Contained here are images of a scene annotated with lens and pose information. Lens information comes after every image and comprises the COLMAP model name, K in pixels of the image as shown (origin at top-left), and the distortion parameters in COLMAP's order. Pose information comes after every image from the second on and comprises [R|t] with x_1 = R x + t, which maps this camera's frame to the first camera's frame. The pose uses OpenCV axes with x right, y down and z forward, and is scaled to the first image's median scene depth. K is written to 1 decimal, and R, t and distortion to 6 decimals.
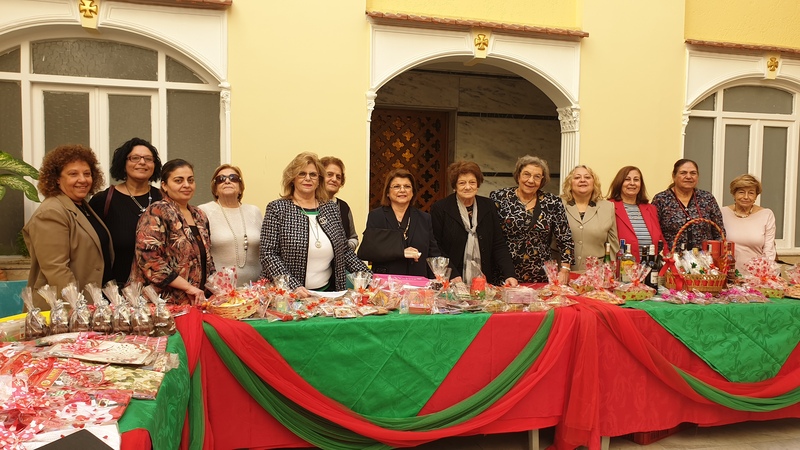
lens RADIAL K [[623.8, 0, 402.3], [0, 623.8, 238.4], [0, 0, 1]] dist [0.001928, 0.015272]
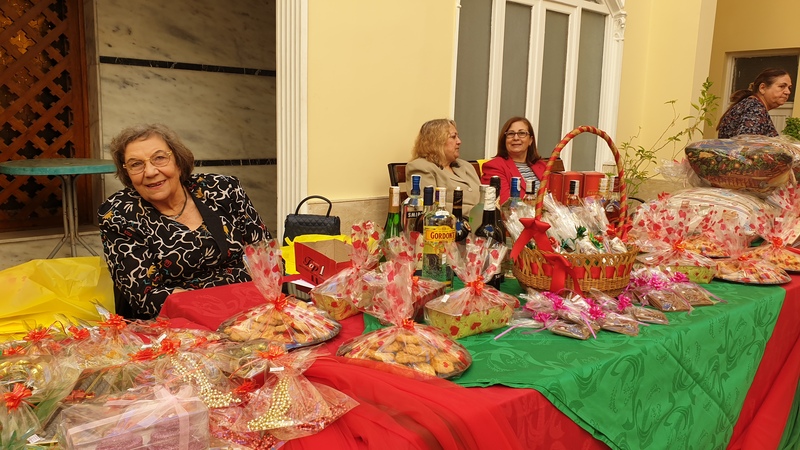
lens RADIAL K [[623.8, 0, 397.6], [0, 623.8, 224.4], [0, 0, 1]] dist [0.001928, 0.015272]
pose [[0.905888, -0.059346, 0.419339, 0.164793], [0.017434, 0.994520, 0.103087, -0.009805], [-0.423158, -0.086075, 0.901958, 0.665059]]
